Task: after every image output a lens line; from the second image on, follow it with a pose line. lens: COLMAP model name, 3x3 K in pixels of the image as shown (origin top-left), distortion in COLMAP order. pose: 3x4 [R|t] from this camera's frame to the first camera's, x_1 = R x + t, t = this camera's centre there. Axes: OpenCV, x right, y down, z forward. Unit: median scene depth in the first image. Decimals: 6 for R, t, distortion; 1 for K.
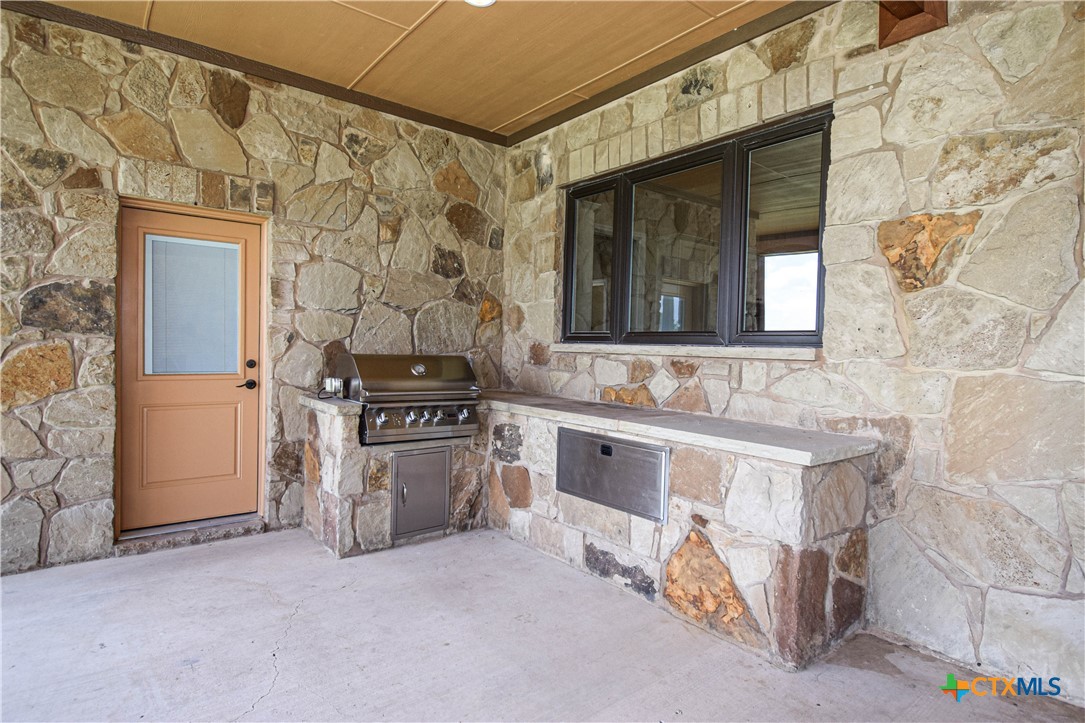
lens RADIAL K [[557.0, 0, 546.2], [0, 557.0, 363.5], [0, 0, 1]] dist [-0.002946, -0.001186]
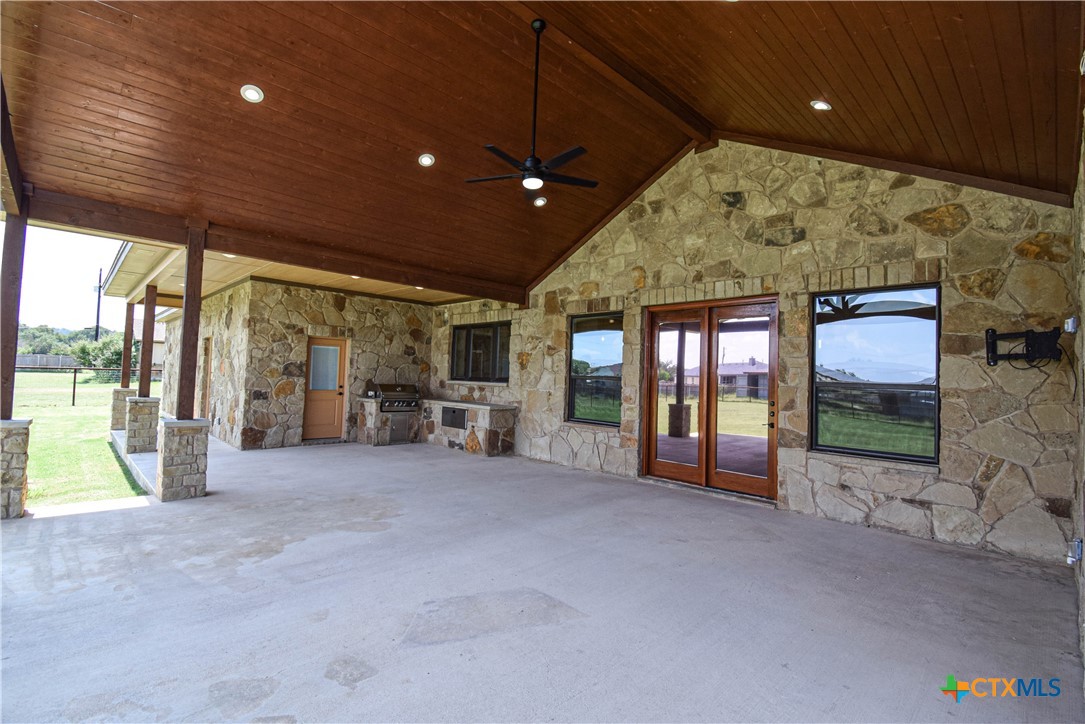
lens RADIAL K [[480.3, 0, 546.4], [0, 480.3, 360.5], [0, 0, 1]] dist [0.007741, -0.018651]
pose [[0.994612, 0.012627, 0.102892, 0.309350], [-0.006176, 0.998008, -0.062777, 0.015647], [-0.103480, 0.061803, 0.992710, -1.748029]]
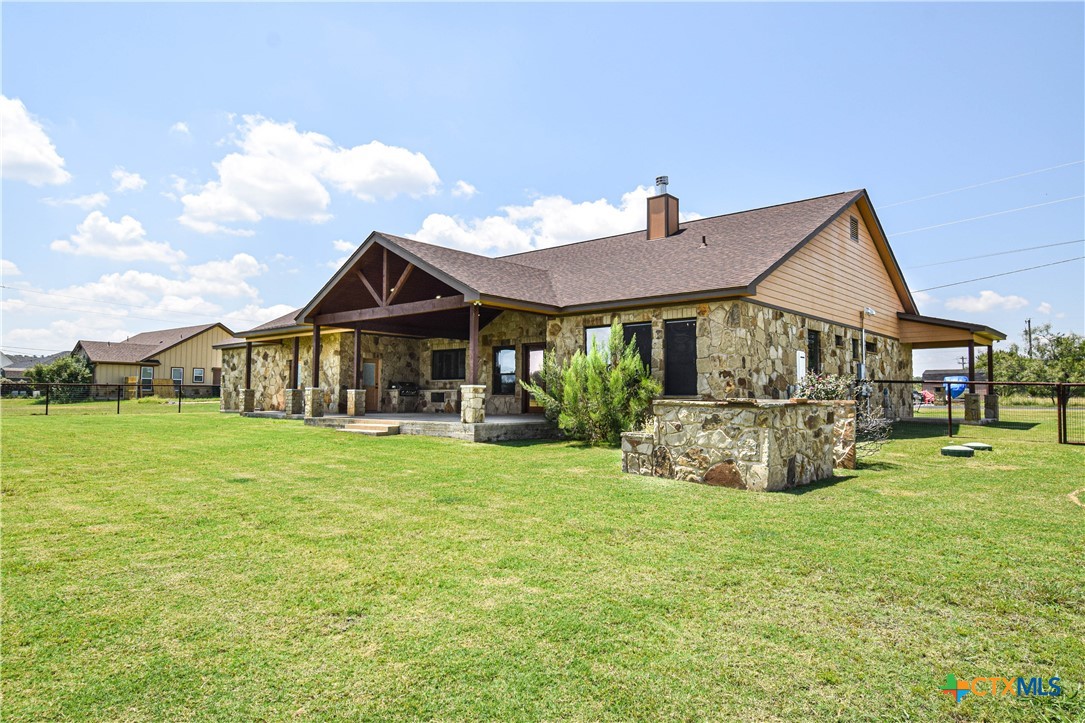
lens RADIAL K [[671.9, 0, 548.3], [0, 671.9, 363.3], [0, 0, 1]] dist [0.003346, -0.000342]
pose [[0.982283, -0.008455, 0.187214, -0.092848], [0.023626, 0.996598, -0.078957, 0.391867], [-0.185909, 0.081981, 0.979141, -6.371004]]
